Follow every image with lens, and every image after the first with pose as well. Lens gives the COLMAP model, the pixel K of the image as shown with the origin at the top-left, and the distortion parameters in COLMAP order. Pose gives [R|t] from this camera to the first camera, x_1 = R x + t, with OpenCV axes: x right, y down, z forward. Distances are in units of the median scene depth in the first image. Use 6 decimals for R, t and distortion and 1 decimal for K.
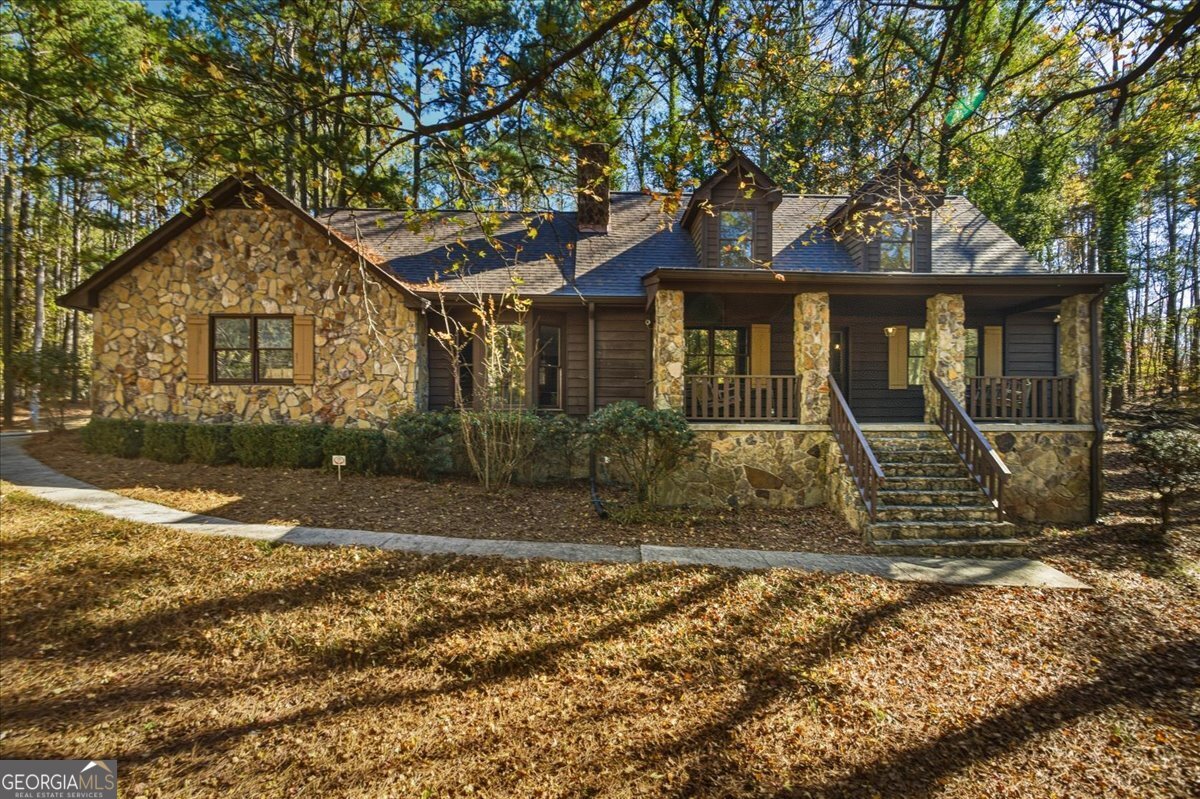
lens RADIAL K [[576.4, 0, 604.7], [0, 576.4, 423.6], [0, 0, 1]] dist [-0.002740, 0.000781]
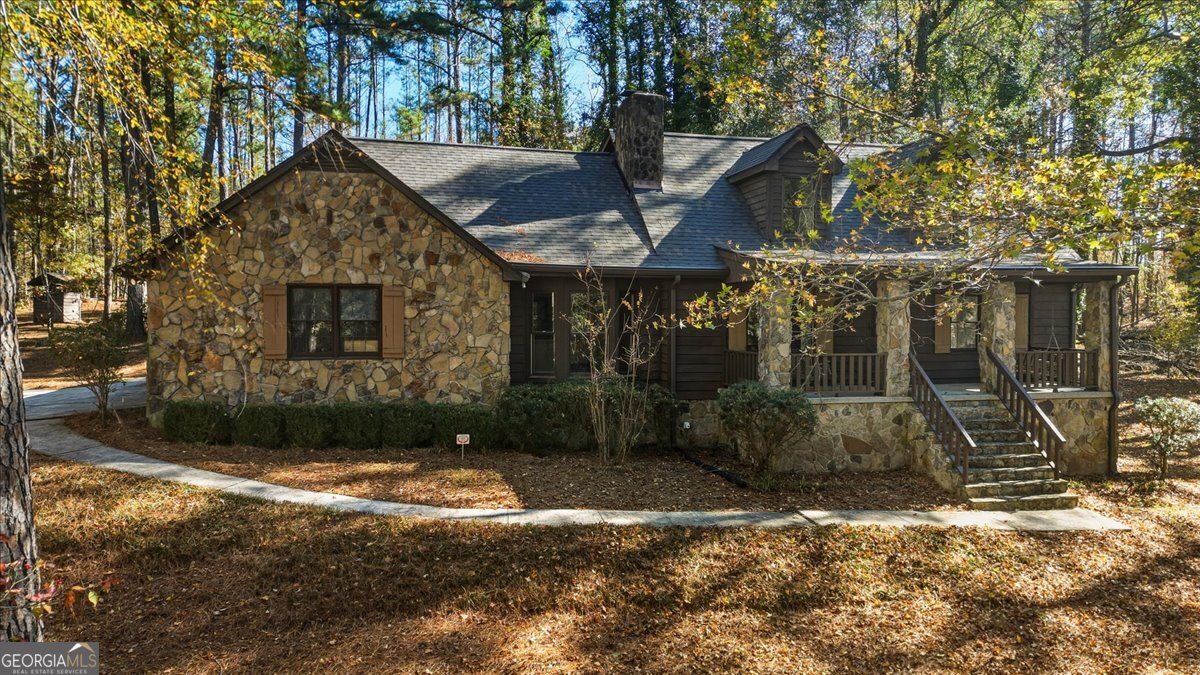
lens RADIAL K [[803.0, 0, 598.6], [0, 803.0, 339.8], [0, 0, 1]] dist [0.059979, -0.004048]
pose [[0.977762, -0.007835, 0.209571, -0.472578], [0.004756, 0.999873, 0.015189, -0.118115], [-0.209664, -0.013854, 0.977675, -0.379250]]
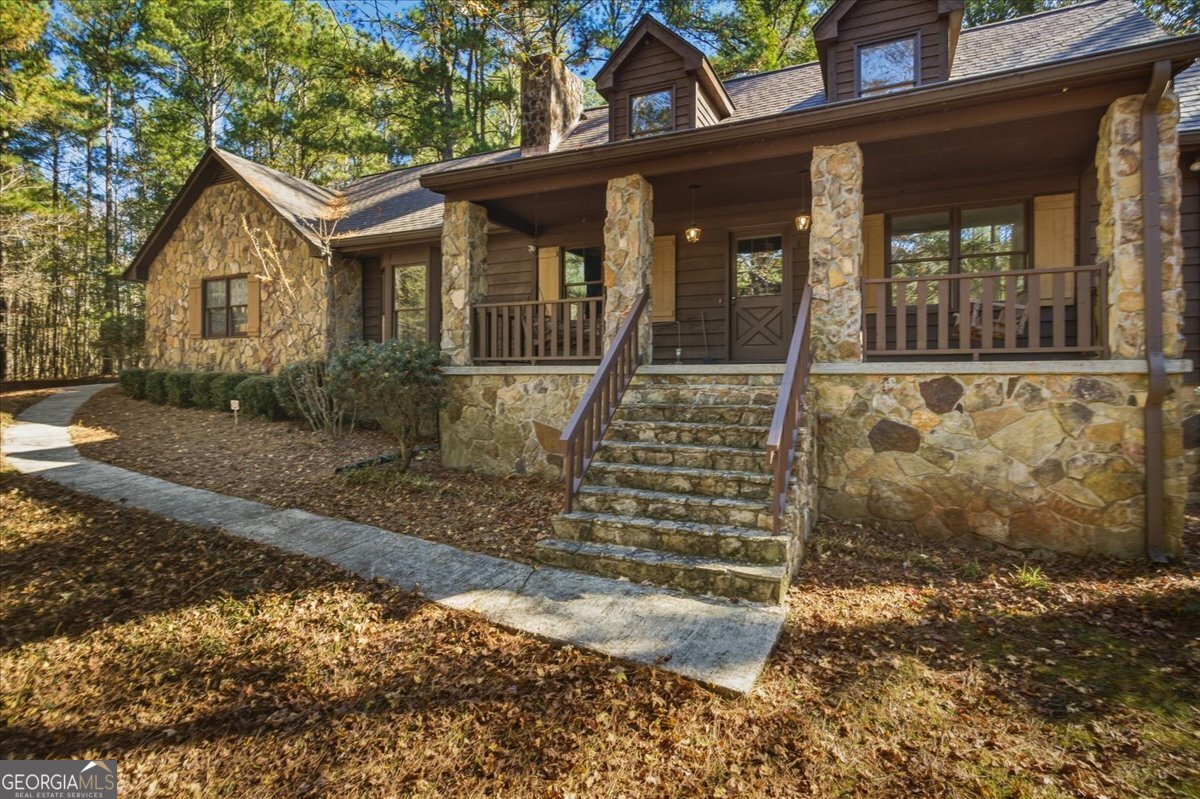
lens RADIAL K [[573.1, 0, 605.8], [0, 573.1, 386.3], [0, 0, 1]] dist [-0.004288, 0.001071]
pose [[0.899692, 0.004451, -0.436502, 0.559294], [-0.002664, 0.999985, 0.004706, 0.020234], [0.436516, -0.003071, 0.899691, 0.314187]]
